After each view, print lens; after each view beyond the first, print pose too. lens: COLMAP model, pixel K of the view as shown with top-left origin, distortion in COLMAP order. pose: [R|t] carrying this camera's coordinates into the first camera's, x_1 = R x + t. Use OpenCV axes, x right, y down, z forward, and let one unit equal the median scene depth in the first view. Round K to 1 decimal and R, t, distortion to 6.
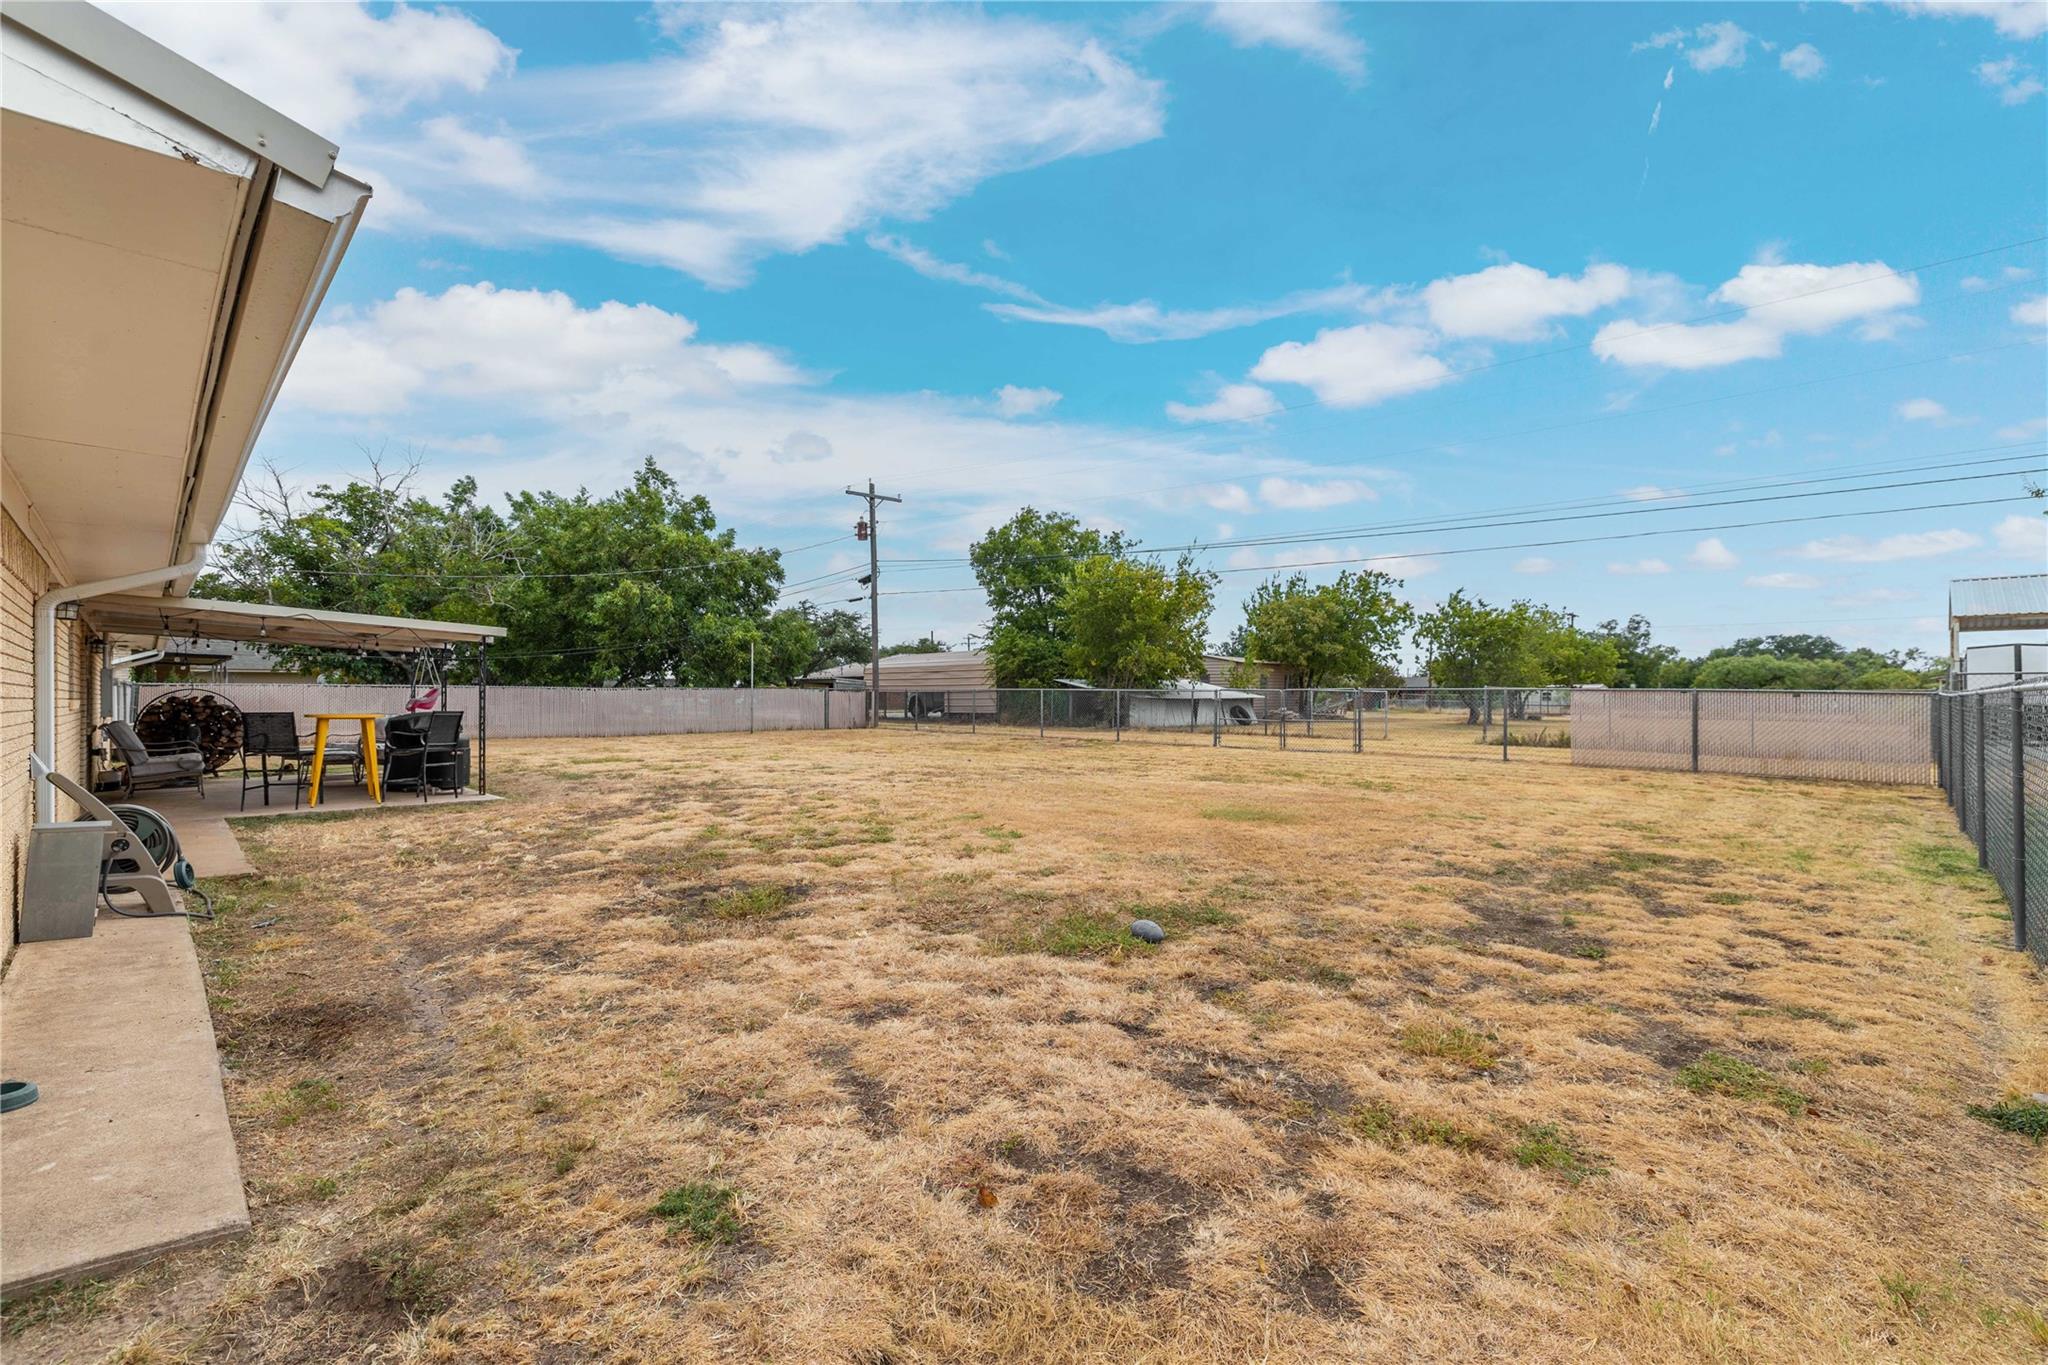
lens RADIAL K [[894.3, 0, 1016.3], [0, 894.3, 683.7], [0, 0, 1]] dist [0.001247, -0.000010]
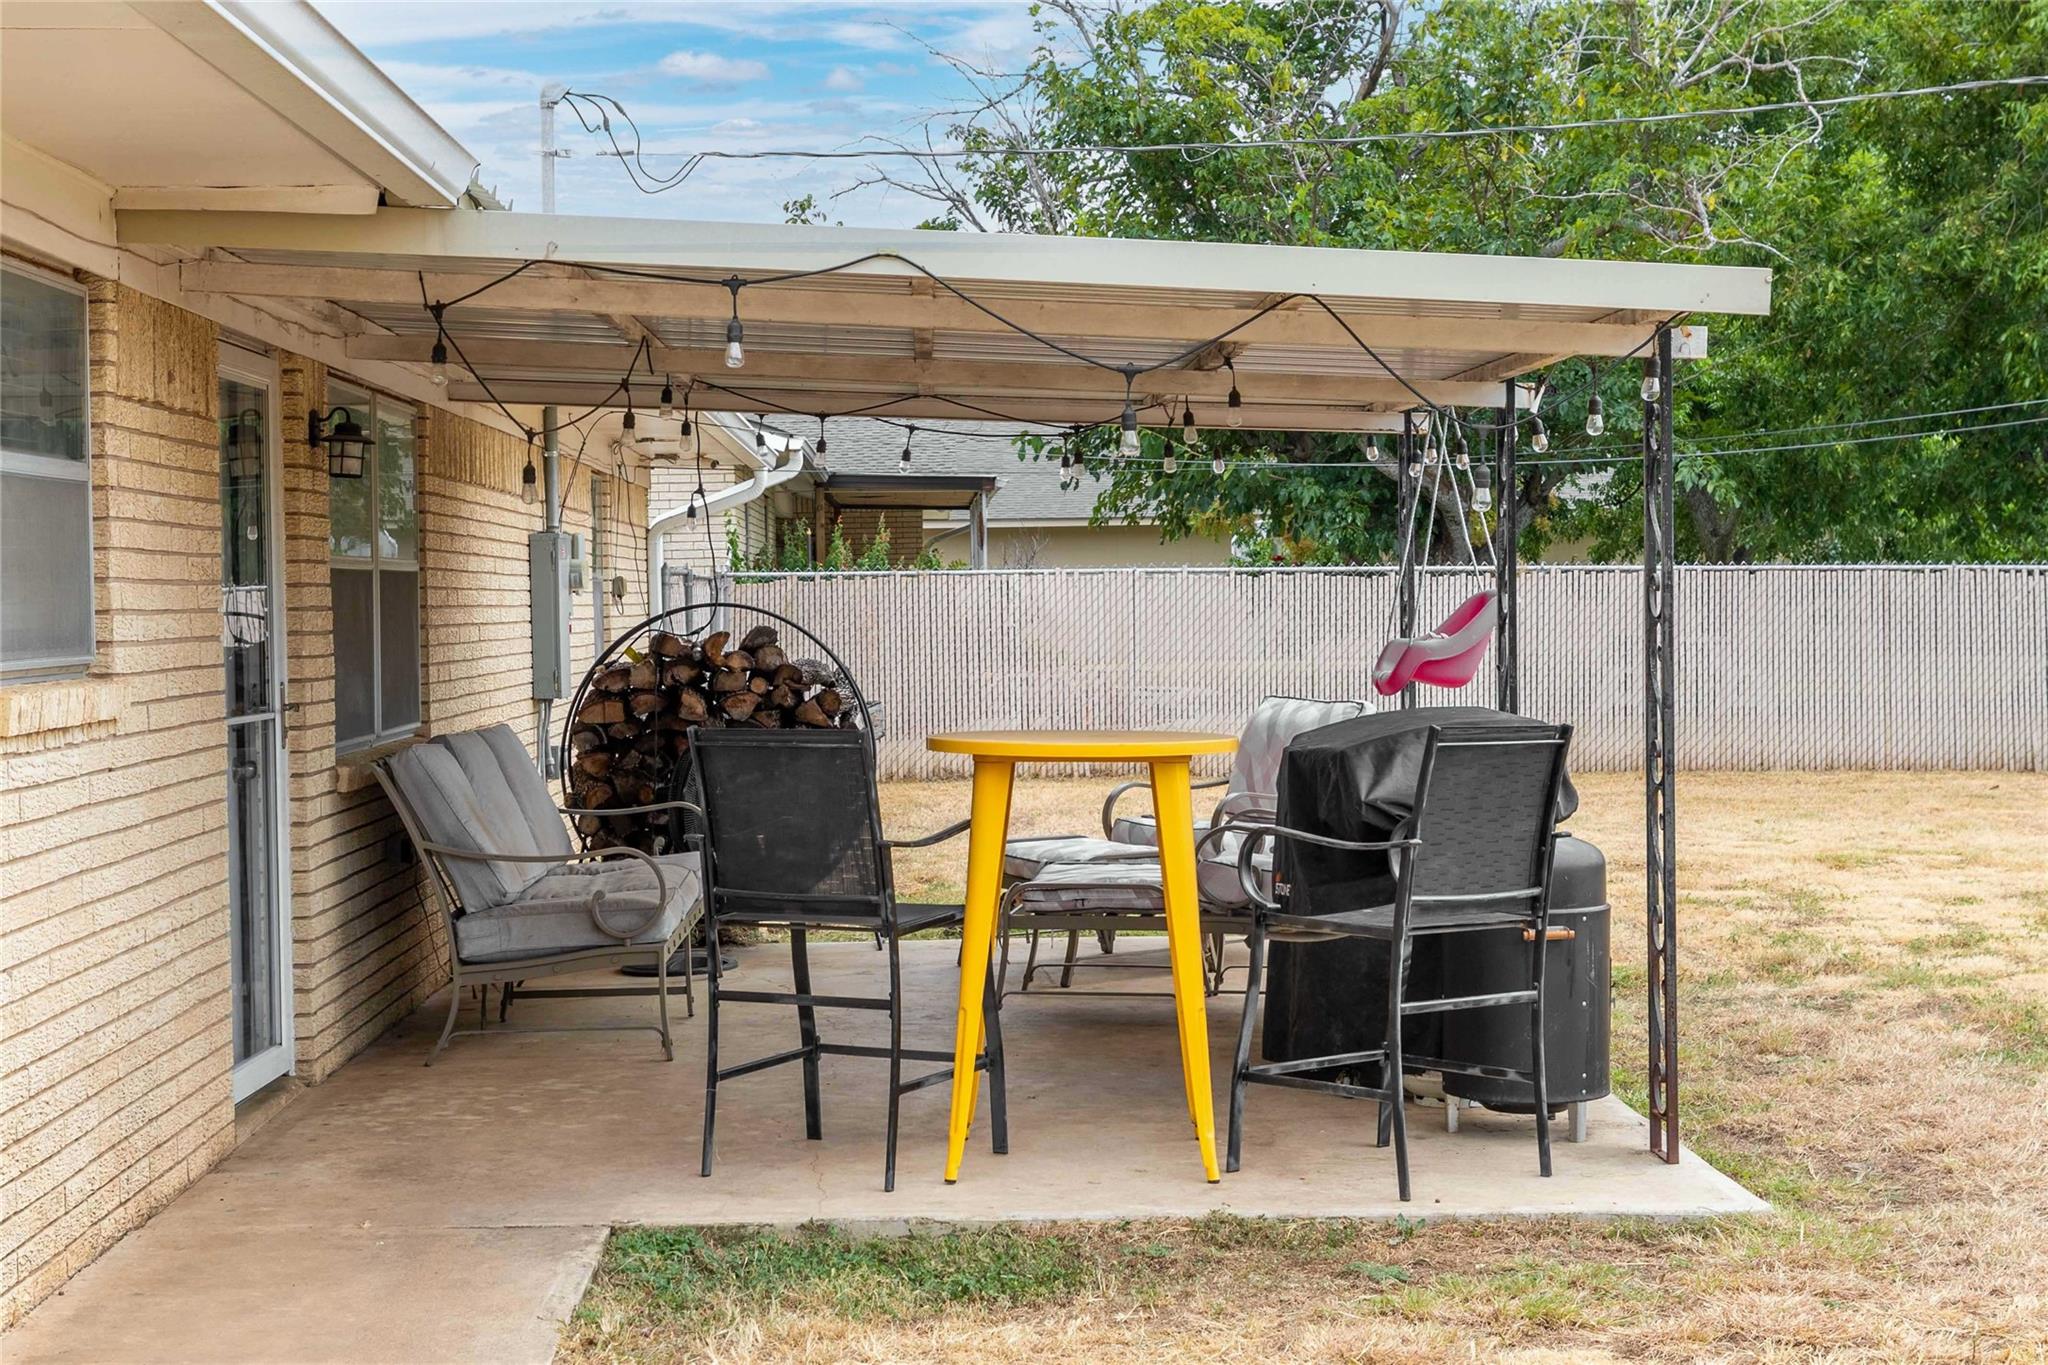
lens RADIAL K [[3218.0, 0, 1021.6], [0, 3218.0, 677.5], [0, 0, 1]] dist [0.006856, 0.000000]
pose [[0.736768, 0.010603, -0.676063, -0.160158], [0.019799, 0.999110, 0.037246, -0.004779], [0.675856, -0.040827, 0.735902, 0.276941]]
